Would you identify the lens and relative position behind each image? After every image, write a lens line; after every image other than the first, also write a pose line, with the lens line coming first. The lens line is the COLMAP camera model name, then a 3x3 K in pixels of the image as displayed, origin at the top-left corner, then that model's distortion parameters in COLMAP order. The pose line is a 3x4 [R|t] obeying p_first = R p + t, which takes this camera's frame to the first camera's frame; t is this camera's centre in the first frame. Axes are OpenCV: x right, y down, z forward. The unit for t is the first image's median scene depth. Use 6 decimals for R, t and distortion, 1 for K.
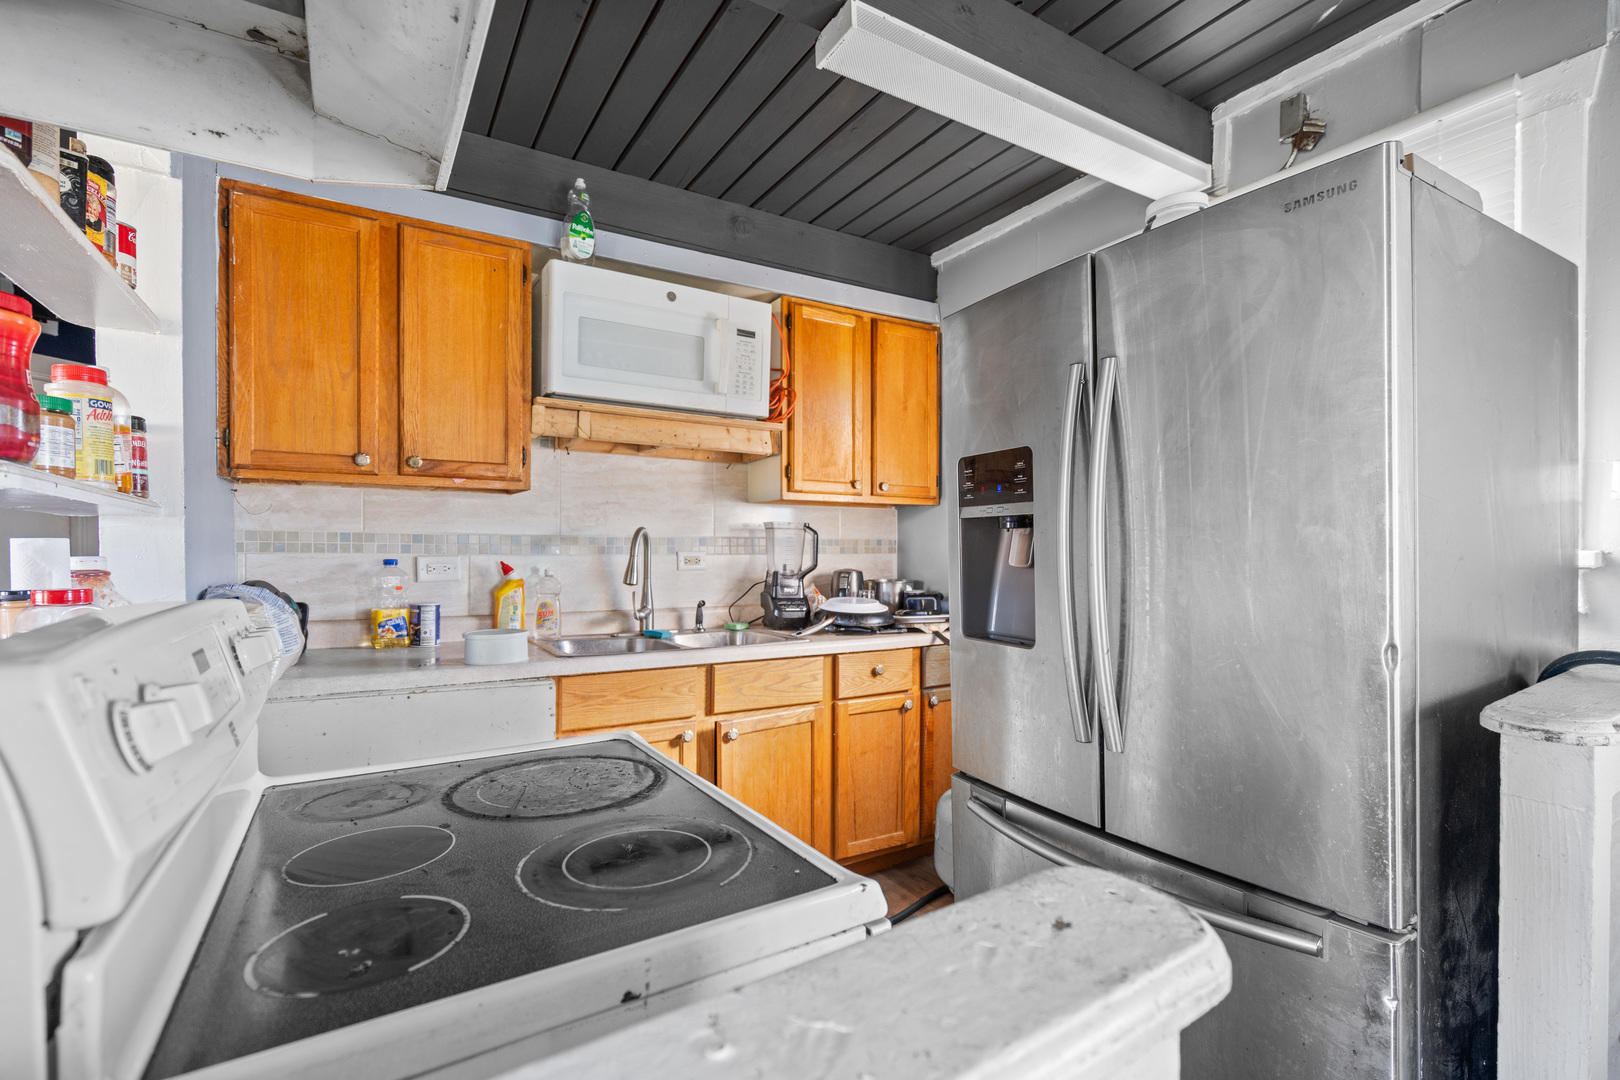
lens RADIAL K [[744.9, 0, 815.3], [0, 744.9, 544.6], [0, 0, 1]] dist [-0.004109, 0.000302]
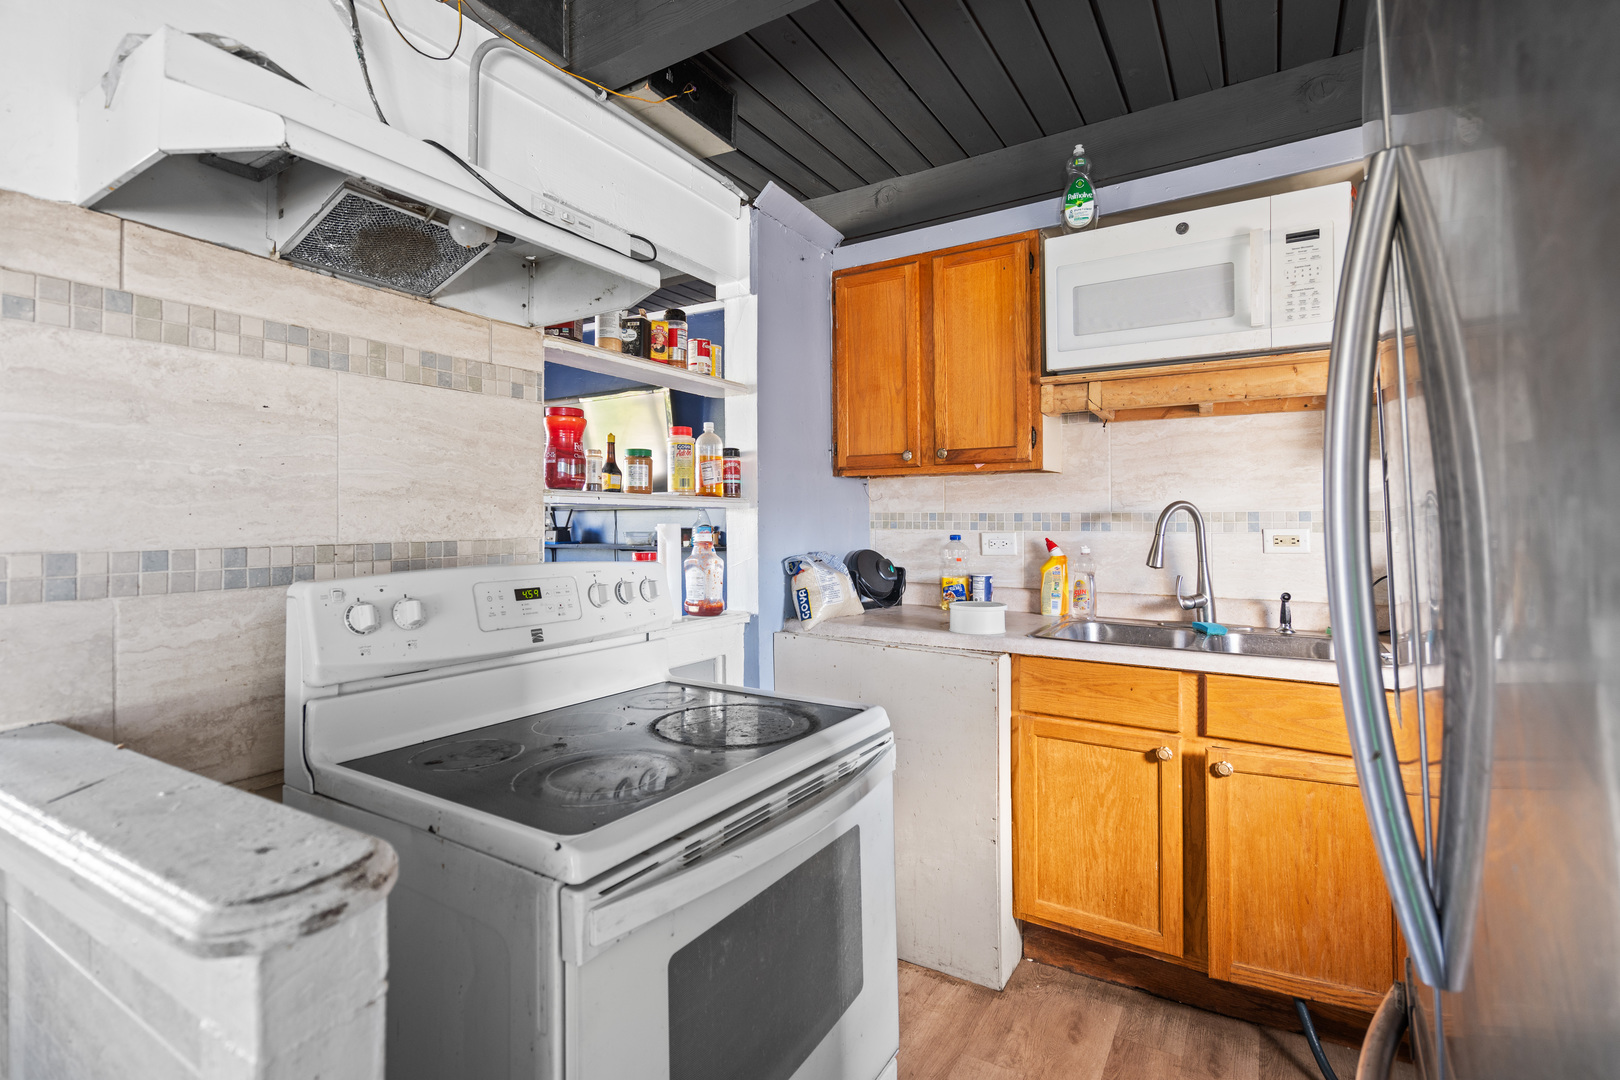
lens RADIAL K [[744.9, 0, 807.0], [0, 744.9, 494.9], [0, 0, 1]] dist [-0.004109, 0.000302]
pose [[0.438102, -0.033423, -0.898304, 0.395718], [0.010870, 0.999432, -0.031884, -0.008840], [0.898860, 0.004204, 0.438216, 0.266548]]
